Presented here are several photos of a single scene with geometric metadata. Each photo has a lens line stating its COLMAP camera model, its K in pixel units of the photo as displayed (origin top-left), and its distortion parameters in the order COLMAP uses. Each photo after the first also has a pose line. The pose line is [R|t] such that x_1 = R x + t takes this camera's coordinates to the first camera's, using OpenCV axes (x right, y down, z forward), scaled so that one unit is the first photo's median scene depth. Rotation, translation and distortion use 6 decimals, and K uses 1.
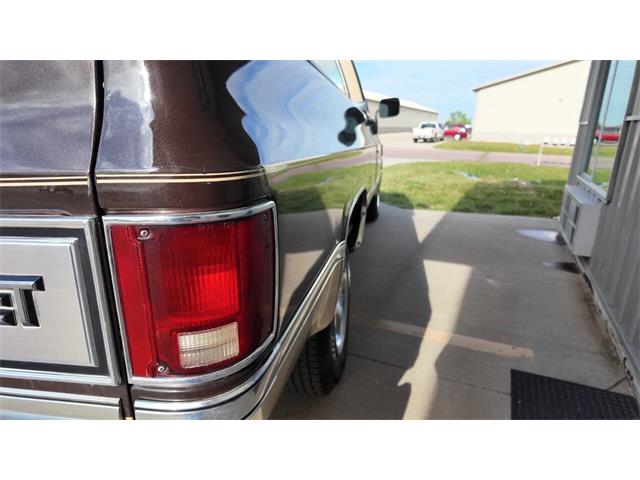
lens RADIAL K [[378.4, 0, 321.9], [0, 378.4, 237.4], [0, 0, 1]] dist [0.033776, -0.034293]
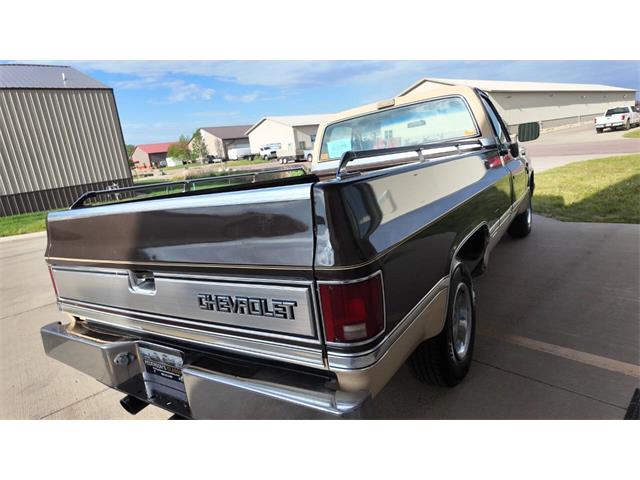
lens RADIAL K [[378.4, 0, 321.9], [0, 378.4, 237.4], [0, 0, 1]] dist [0.033776, -0.034293]
pose [[0.917273, -0.033800, -0.396823, 0.499147], [0.022887, 0.999219, -0.032205, -0.247147], [0.397602, 0.020459, 0.917330, -1.342086]]
